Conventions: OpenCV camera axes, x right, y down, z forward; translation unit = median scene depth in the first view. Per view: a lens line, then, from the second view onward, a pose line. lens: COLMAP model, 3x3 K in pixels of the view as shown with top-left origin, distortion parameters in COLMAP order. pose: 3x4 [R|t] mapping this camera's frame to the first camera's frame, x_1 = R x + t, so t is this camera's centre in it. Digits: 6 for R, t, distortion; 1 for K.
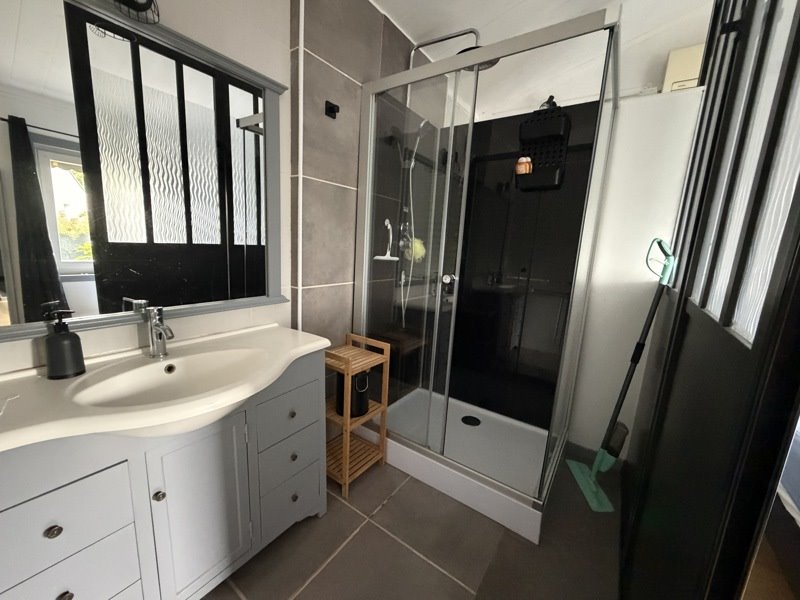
lens RADIAL K [[322.8, 0, 400.0], [0, 322.8, 300.0], [0, 0, 1]] dist [-0.000055, 0.000218]
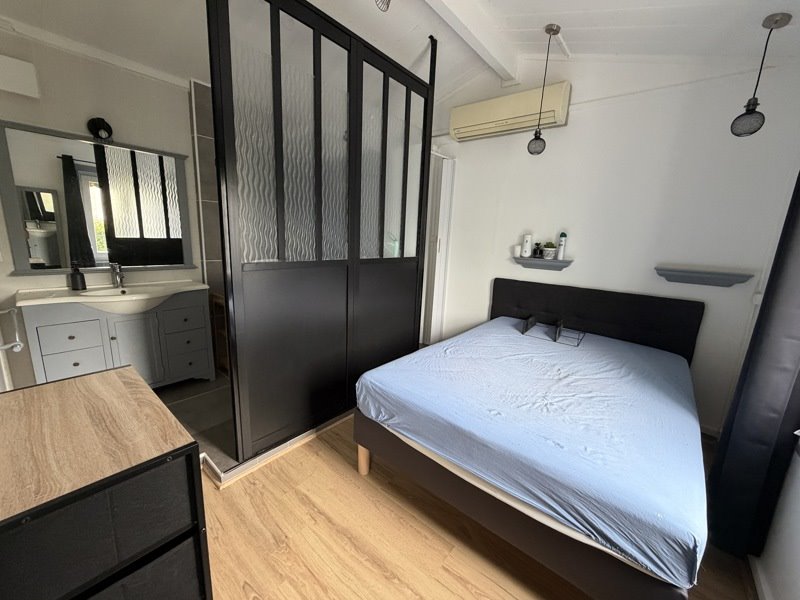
lens RADIAL K [[323.3, 0, 400.0], [0, 323.3, 300.0], [0, 0, 1]] dist [0.000096, -0.000156]
pose [[0.996488, 0.004859, -0.083593, 0.948670], [-0.003718, 0.999898, 0.013795, 0.156122], [0.083651, -0.013435, 0.996405, -0.737604]]
